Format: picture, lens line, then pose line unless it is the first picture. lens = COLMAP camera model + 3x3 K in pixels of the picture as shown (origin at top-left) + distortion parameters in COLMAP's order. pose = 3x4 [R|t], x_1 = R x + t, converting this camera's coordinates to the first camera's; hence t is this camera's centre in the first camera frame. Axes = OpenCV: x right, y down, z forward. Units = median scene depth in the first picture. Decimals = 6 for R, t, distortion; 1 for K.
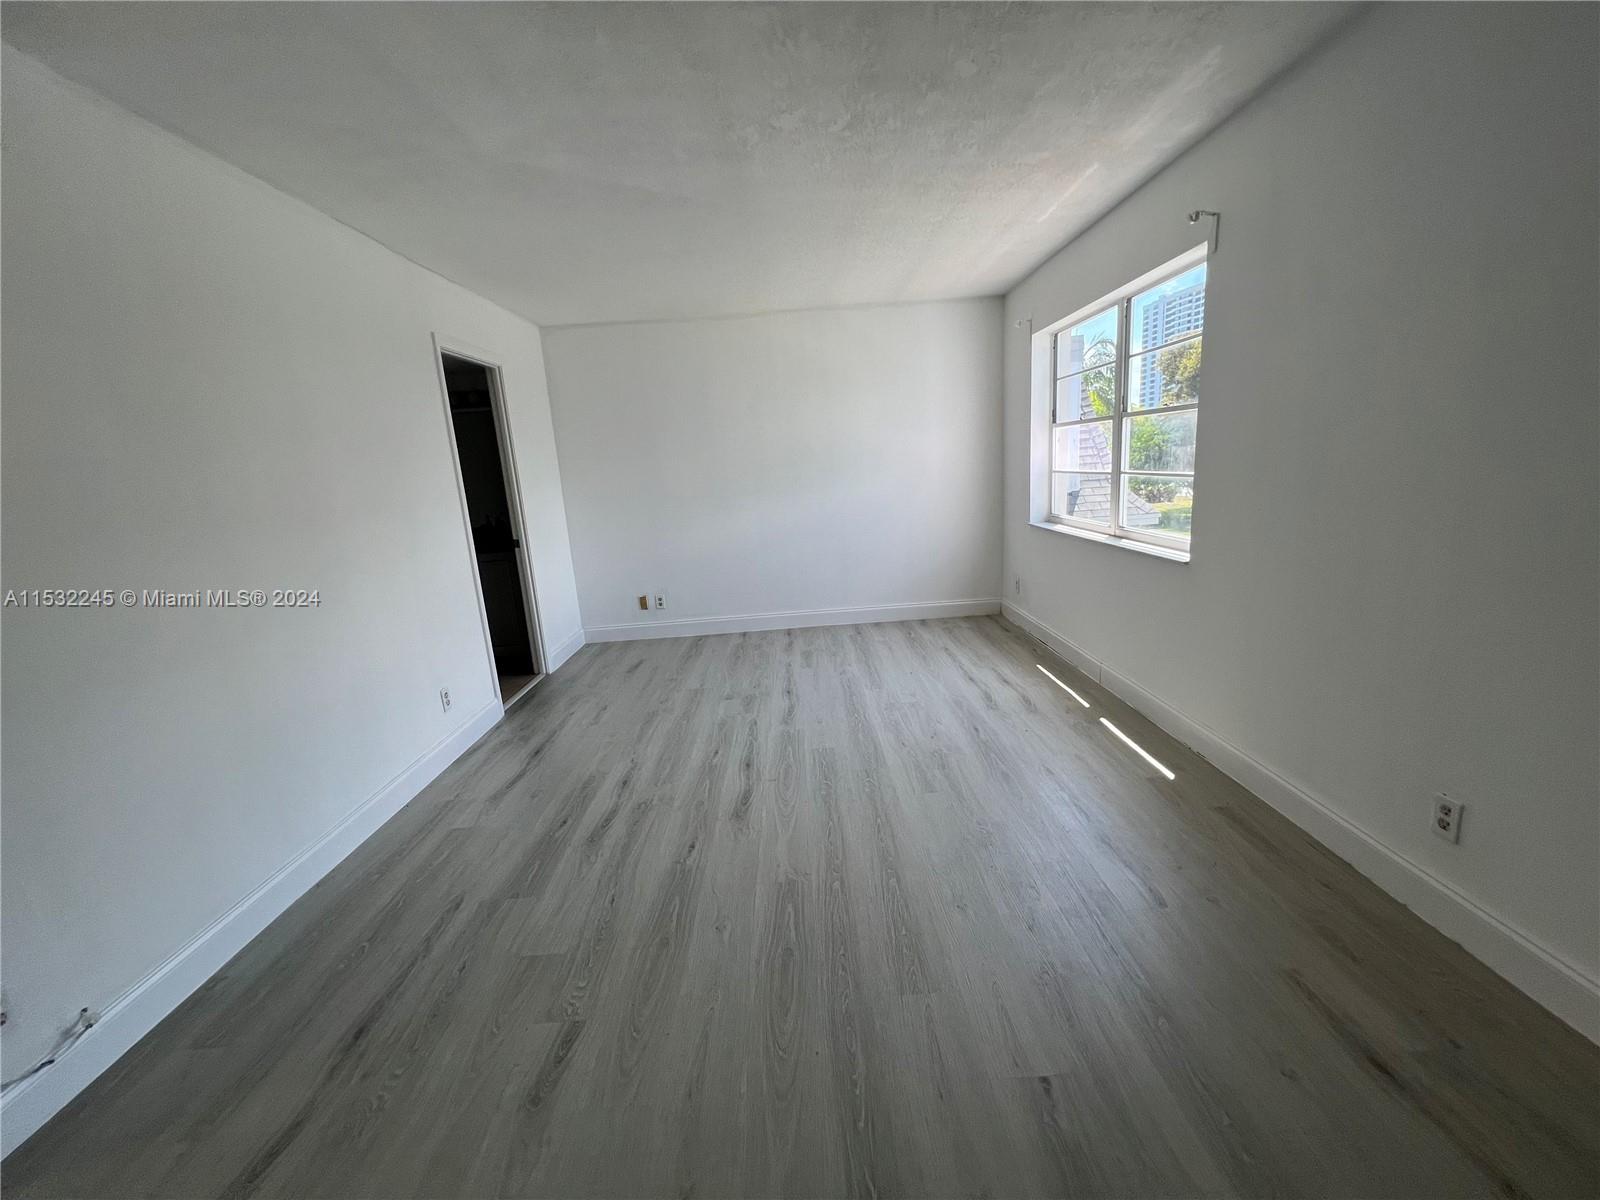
lens RADIAL K [[644.9, 0, 804.3], [0, 644.9, 602.2], [0, 0, 1]] dist [0.003274, 0.000003]
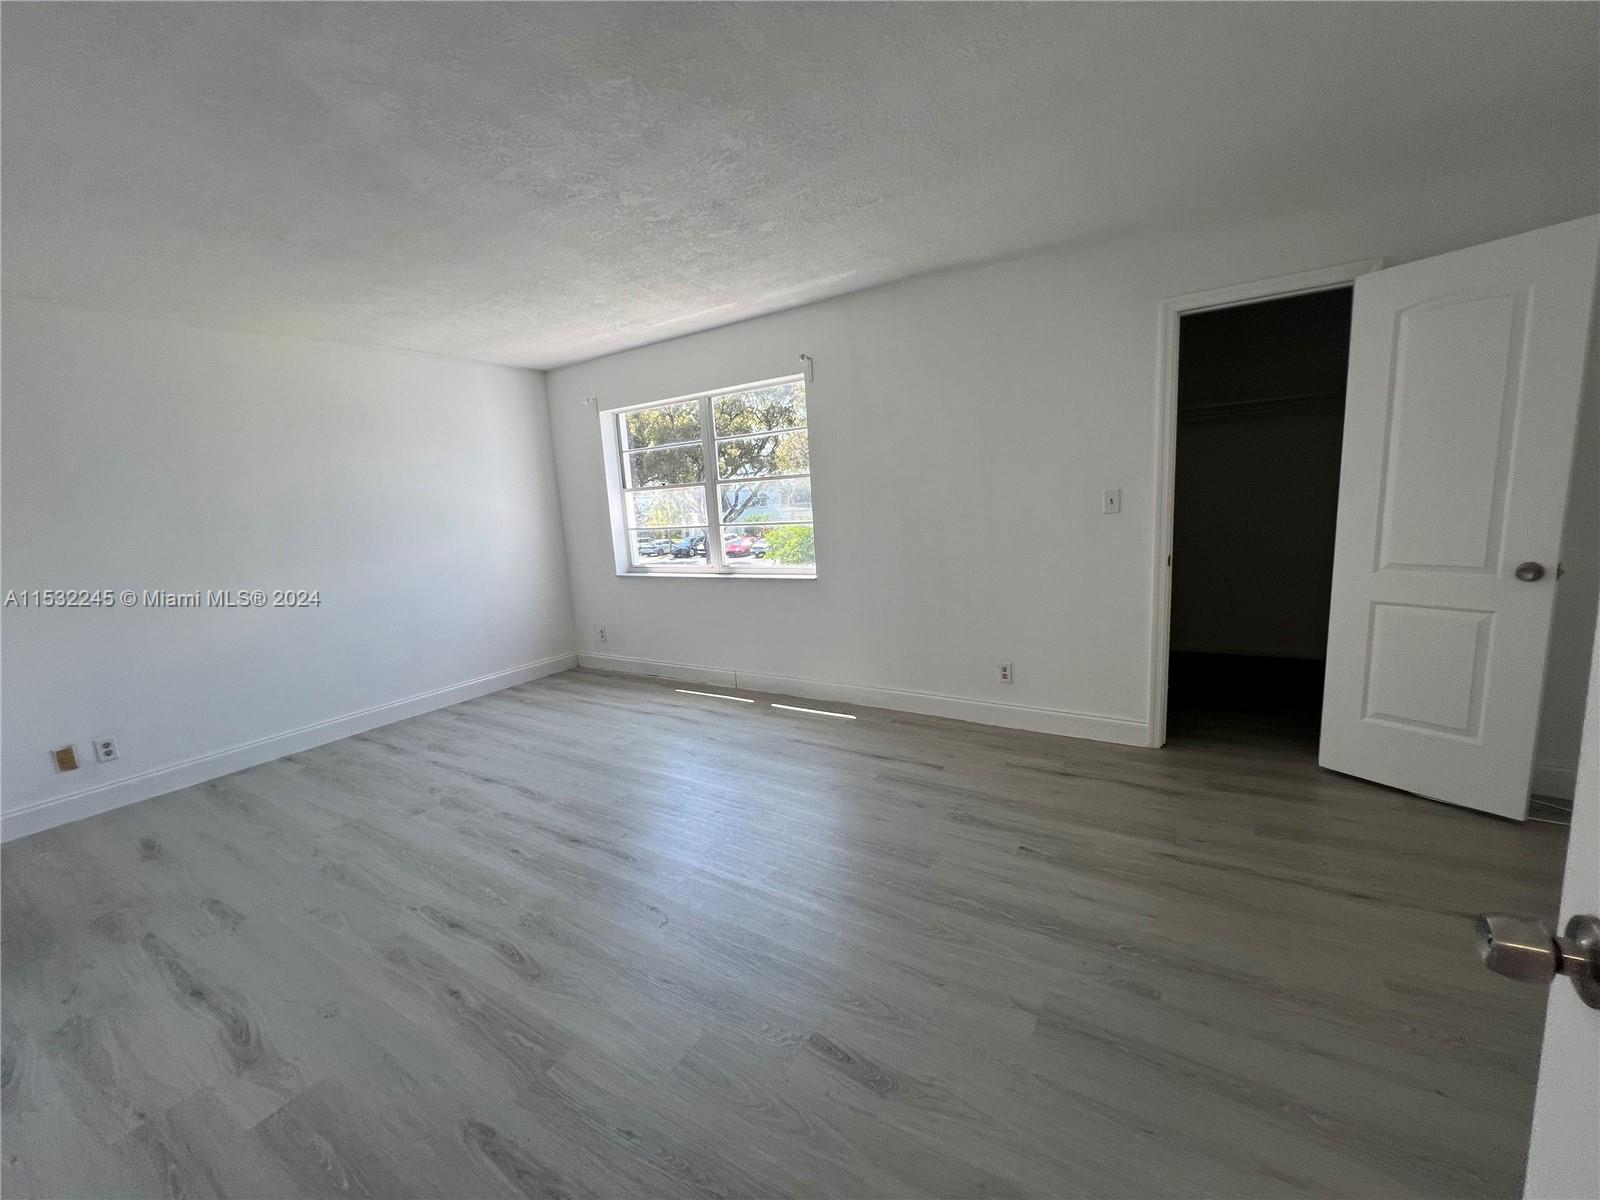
lens RADIAL K [[640.0, 0, 800.4], [0, 640.0, 600.4], [0, 0, 1]] dist [-0.001944, 0.000979]
pose [[0.556286, -0.098732, 0.825105, -0.457017], [0.200022, 0.979633, -0.017632, 0.004636], [-0.806559, 0.174847, 0.564704, 0.144881]]
